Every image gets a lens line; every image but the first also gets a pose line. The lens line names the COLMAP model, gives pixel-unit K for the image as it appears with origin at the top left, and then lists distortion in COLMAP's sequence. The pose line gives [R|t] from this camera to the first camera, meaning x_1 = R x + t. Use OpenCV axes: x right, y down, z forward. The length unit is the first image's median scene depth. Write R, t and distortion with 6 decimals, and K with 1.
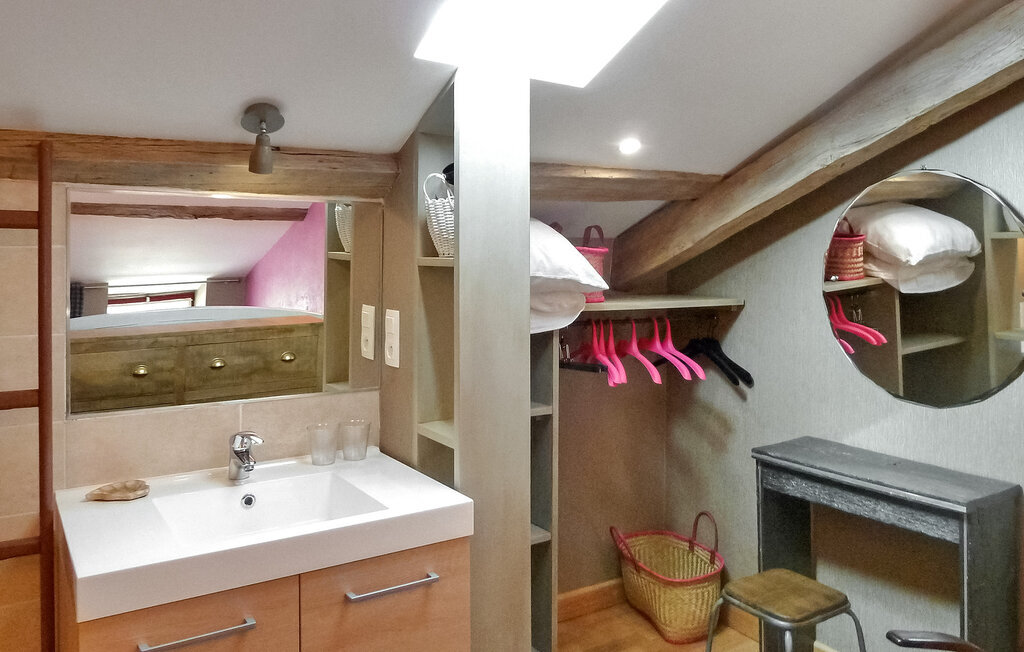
lens RADIAL K [[775.2, 0, 511.6], [0, 775.2, 252.1], [0, 0, 1]] dist [-0.038911, 0.002727]
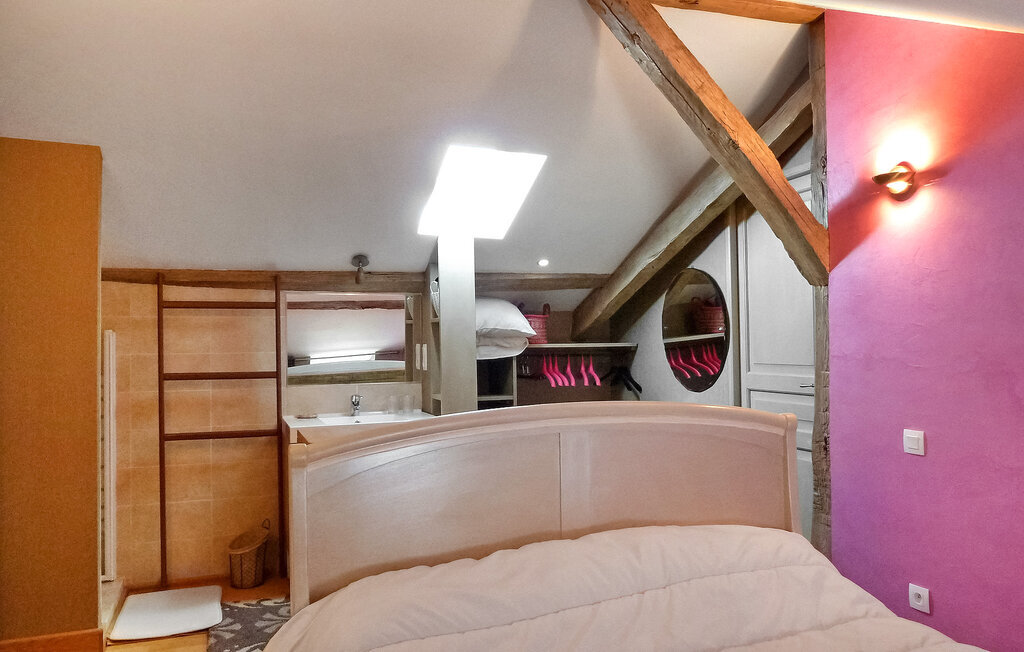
lens RADIAL K [[762.1, 0, 533.1], [0, 762.1, 337.0], [0, 0, 1]] dist [-0.032473, 0.004839]
pose [[0.977877, -0.020499, -0.208176, 0.573318], [0.019021, 0.999778, -0.009097, 0.078039], [0.208316, 0.004936, 0.978049, -0.996142]]
